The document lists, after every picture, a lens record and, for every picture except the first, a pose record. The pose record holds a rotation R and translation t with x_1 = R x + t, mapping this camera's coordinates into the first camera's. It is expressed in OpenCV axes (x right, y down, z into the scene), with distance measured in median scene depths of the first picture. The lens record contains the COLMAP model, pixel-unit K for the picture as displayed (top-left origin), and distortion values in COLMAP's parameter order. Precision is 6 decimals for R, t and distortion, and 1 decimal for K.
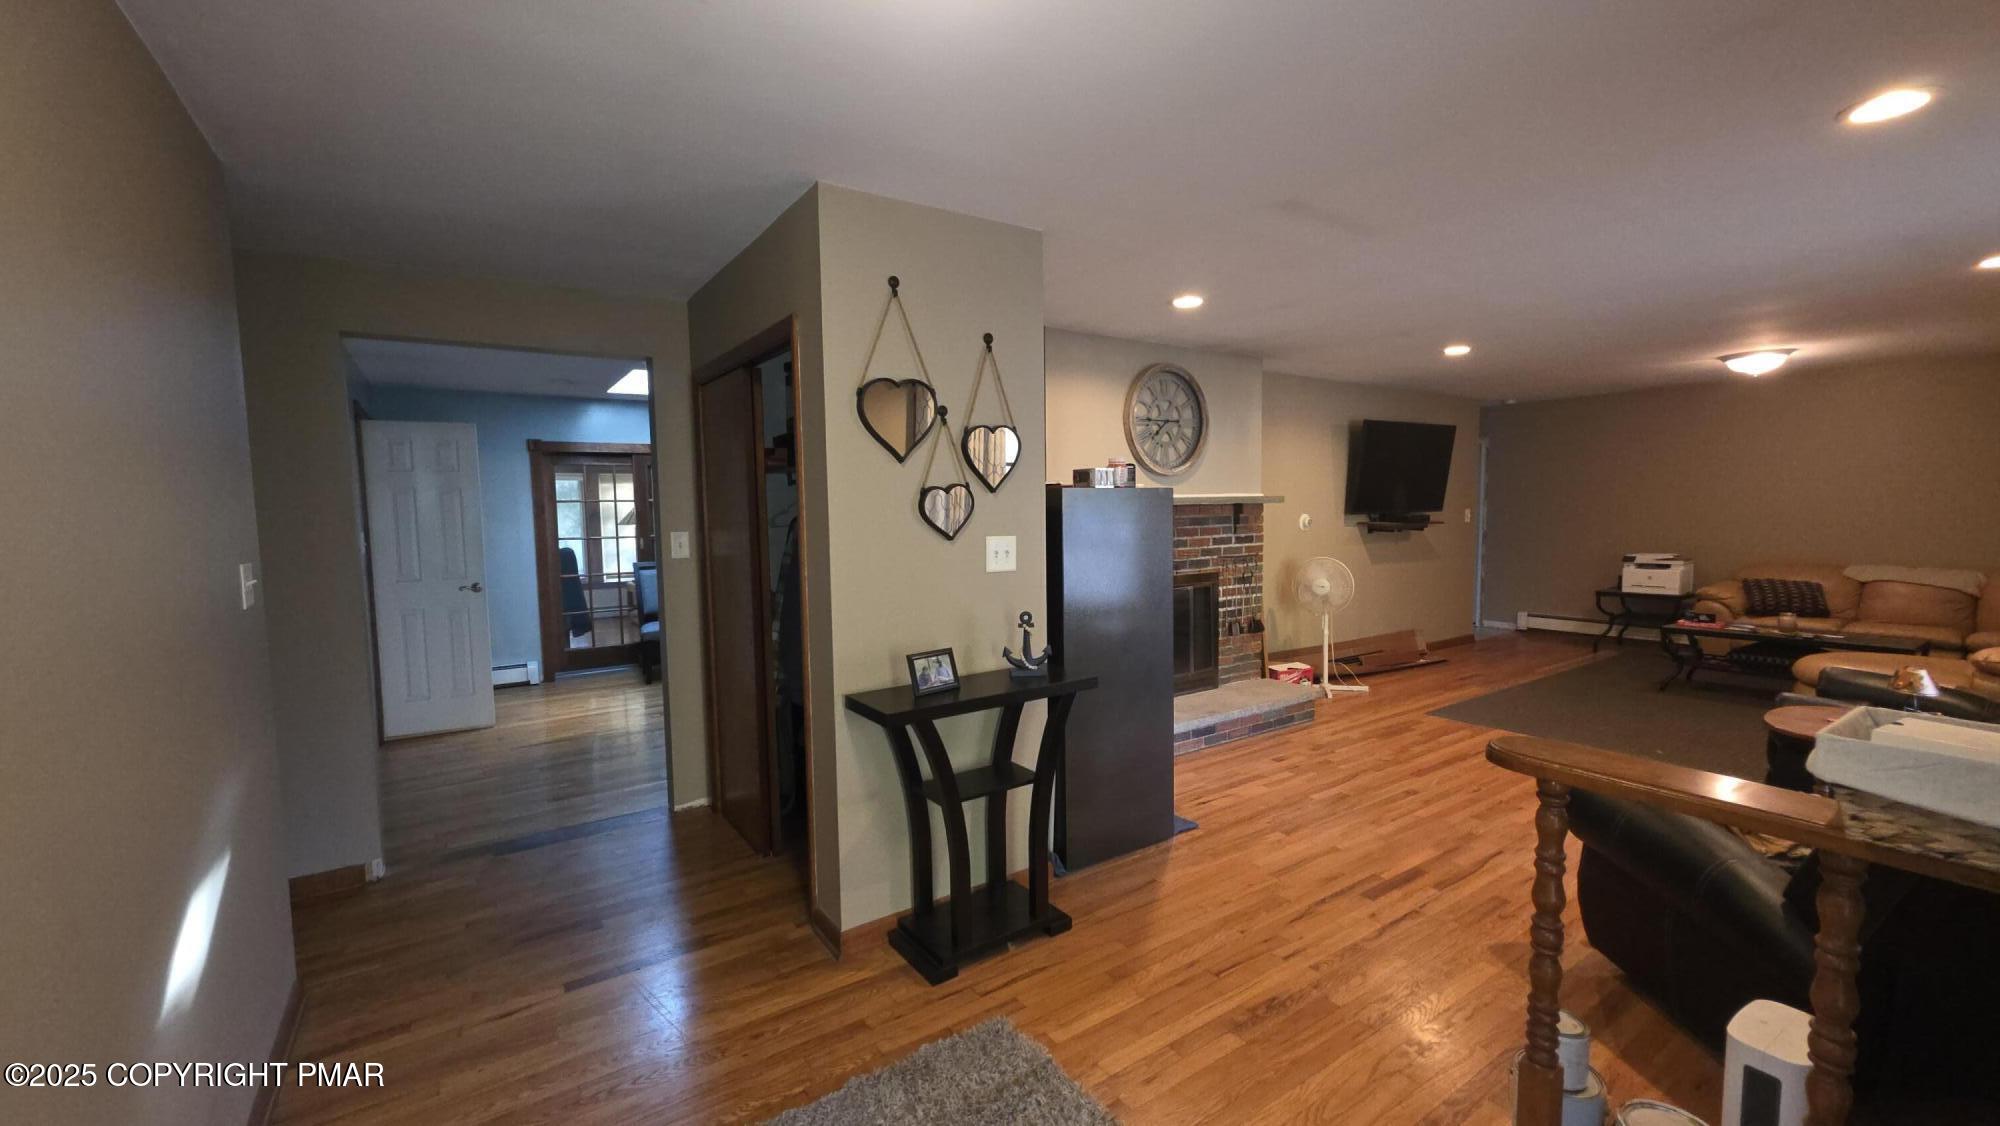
lens RADIAL K [[800.1, 0, 999.7], [0, 800.1, 568.3], [0, 0, 1]] dist [0.008050, -0.000617]
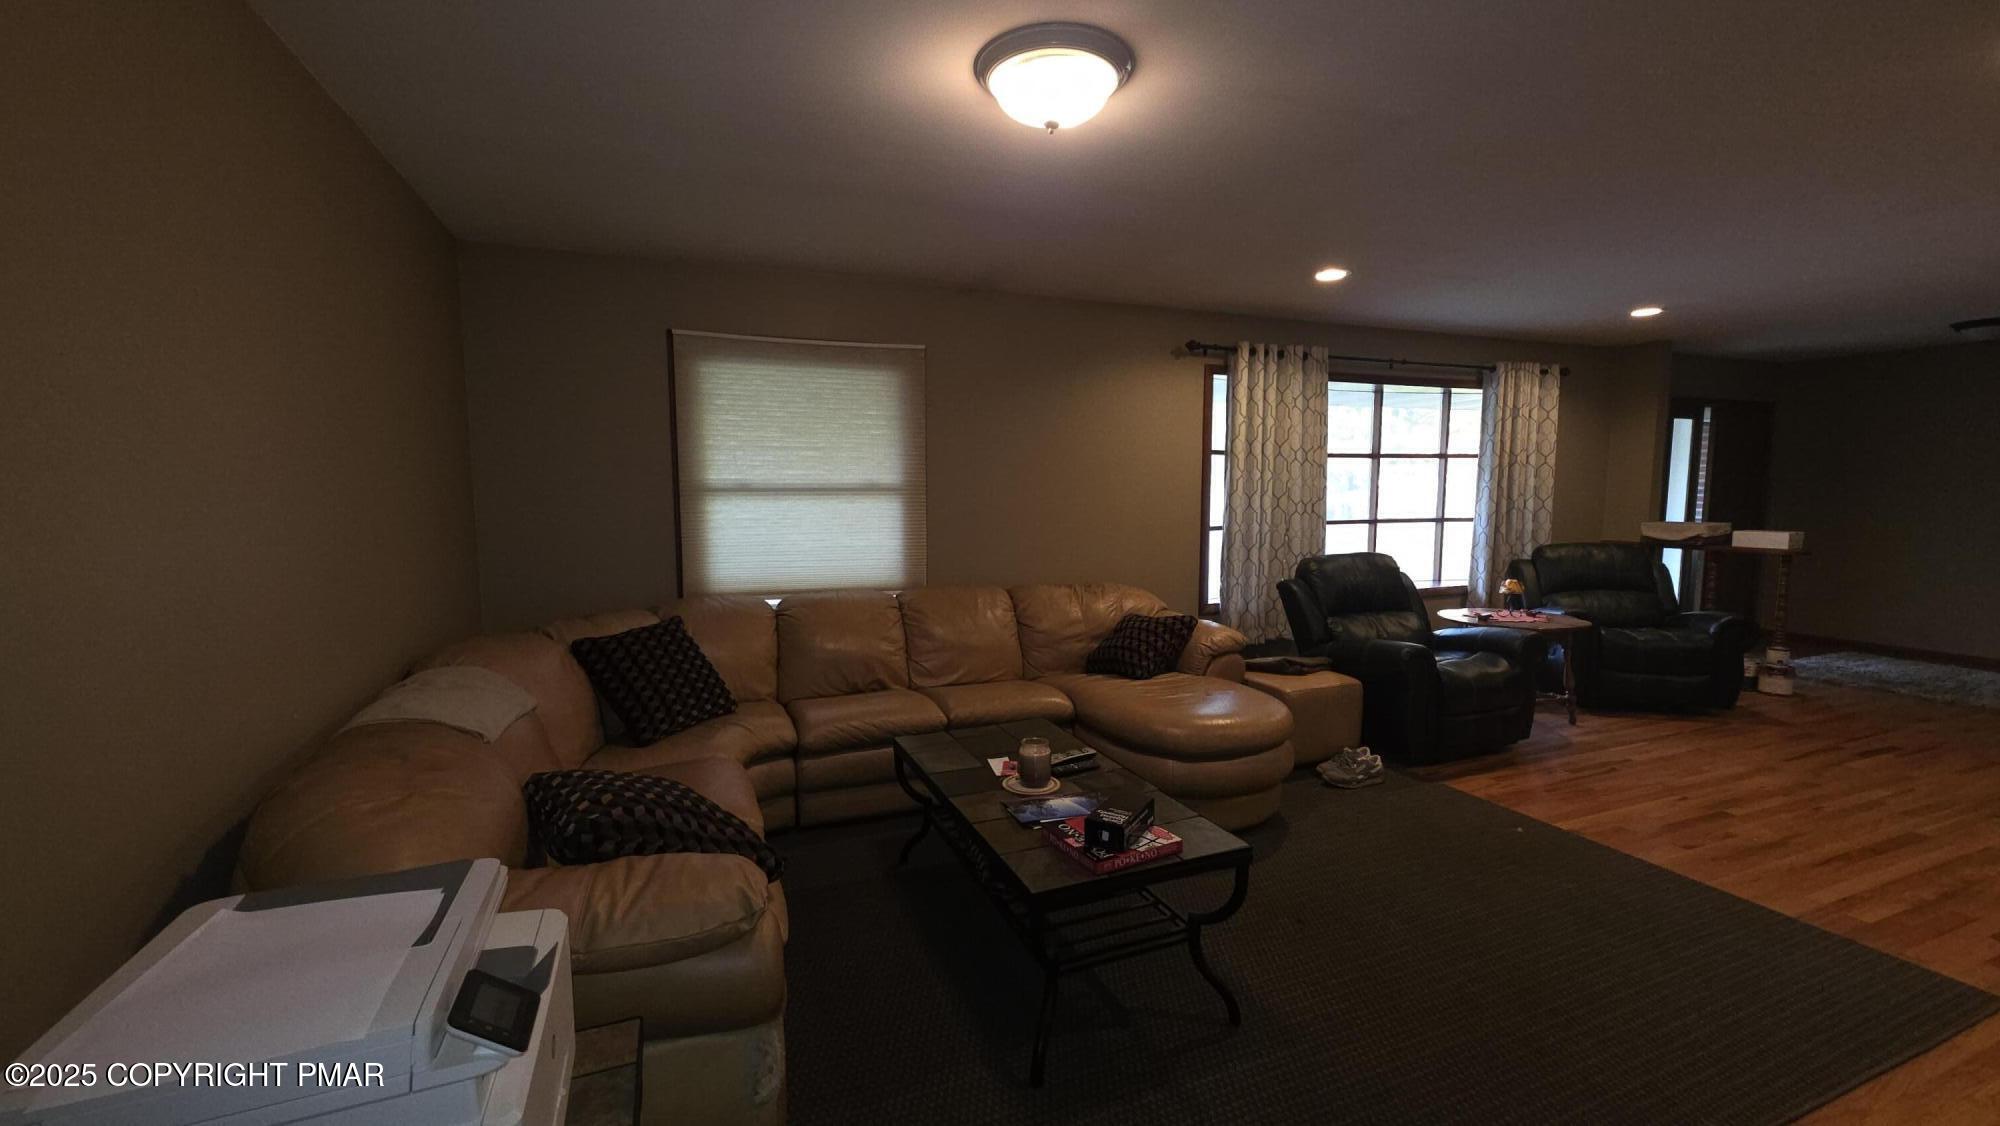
lens RADIAL K [[800.1, 0, 998.4], [0, 800.1, 564.8], [0, 0, 1]] dist [0.008050, -0.000617]
pose [[-0.976663, -0.004104, 0.214739, 0.866171], [0.032337, 0.985611, 0.165909, -0.106100], [-0.212330, 0.168981, -0.962477, 1.349664]]
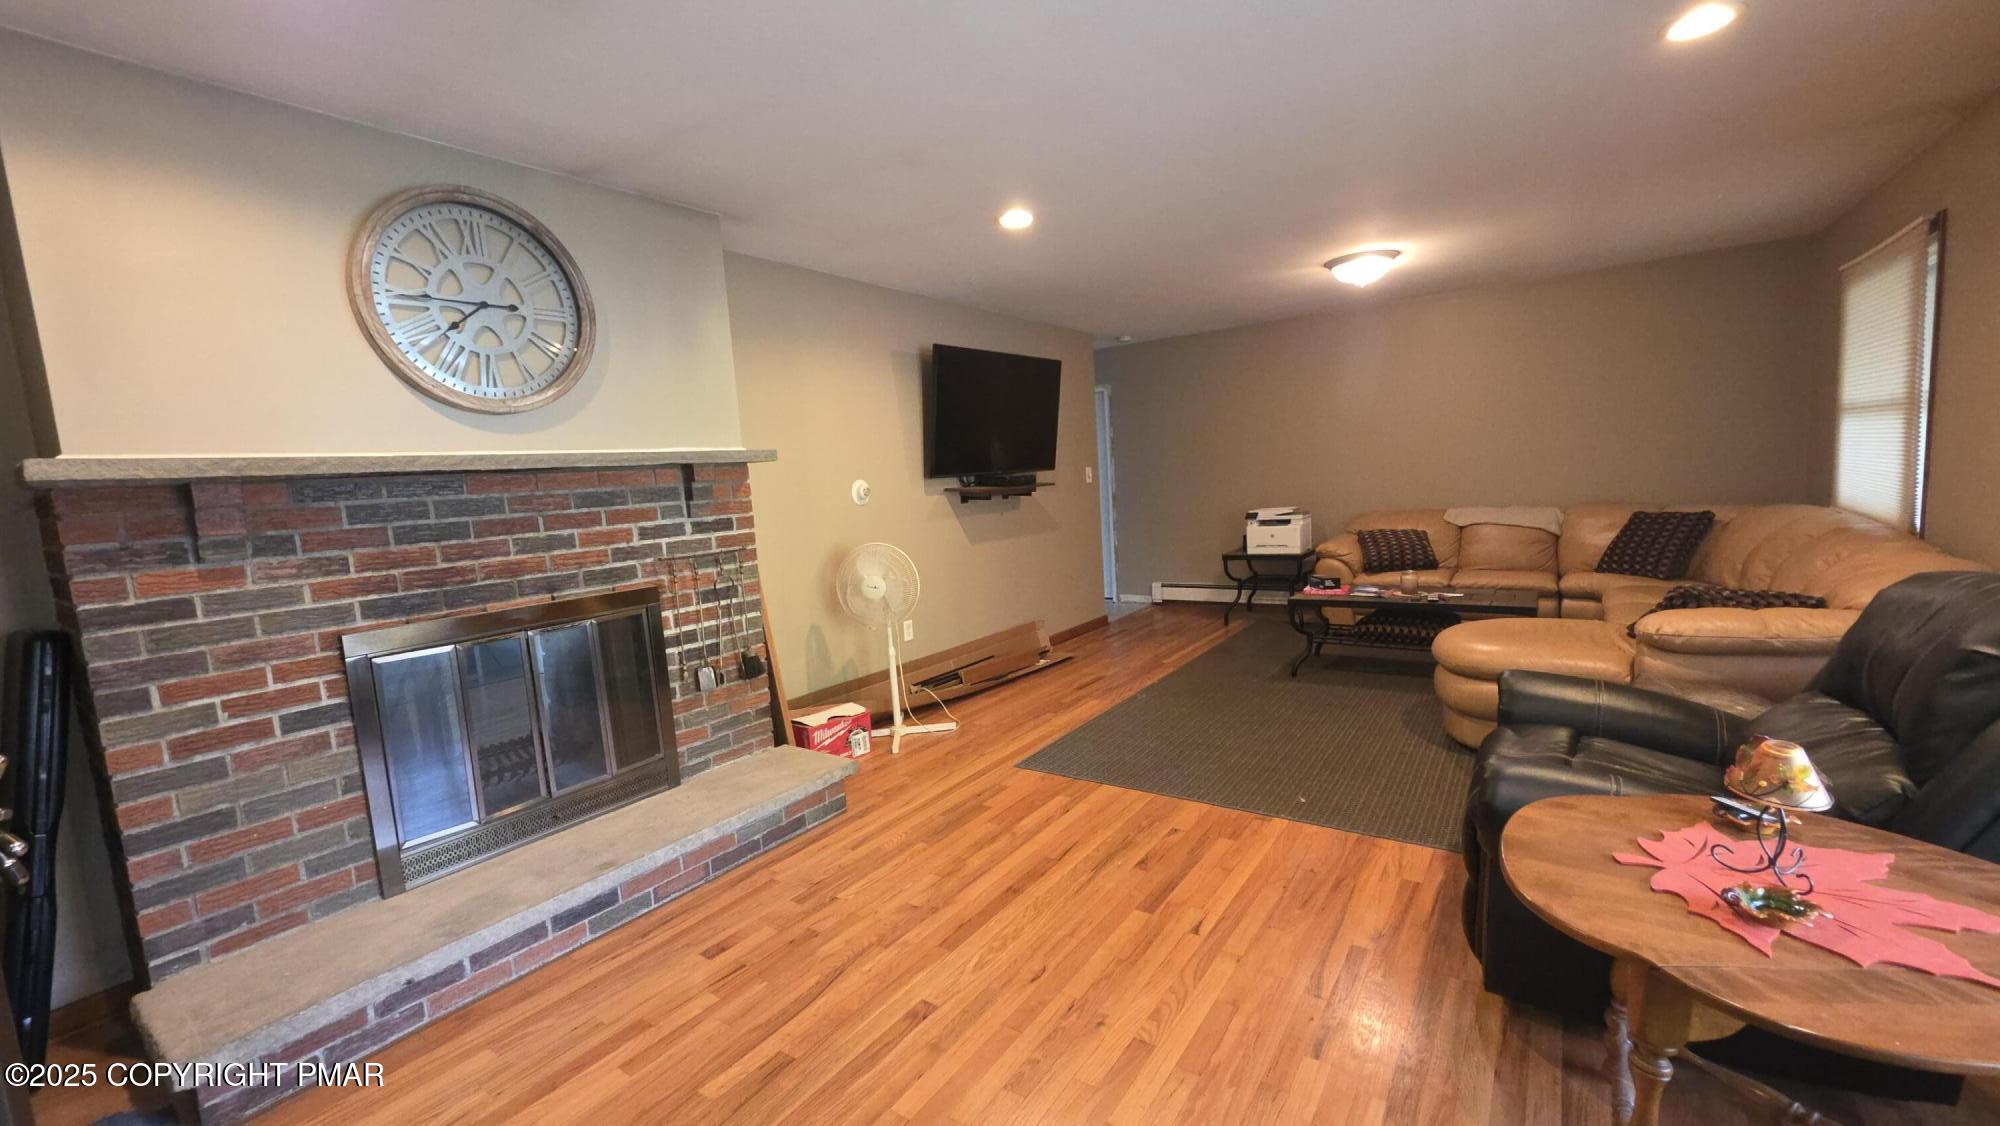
lens RADIAL K [[800.1, 0, 998.3], [0, 800.1, 565.6], [0, 0, 1]] dist [0.008050, -0.000617]
pose [[0.935824, -0.082422, 0.342696, 0.278257], [0.075142, 0.996576, 0.034491, -0.010394], [-0.344365, -0.006527, 0.938813, 0.347129]]
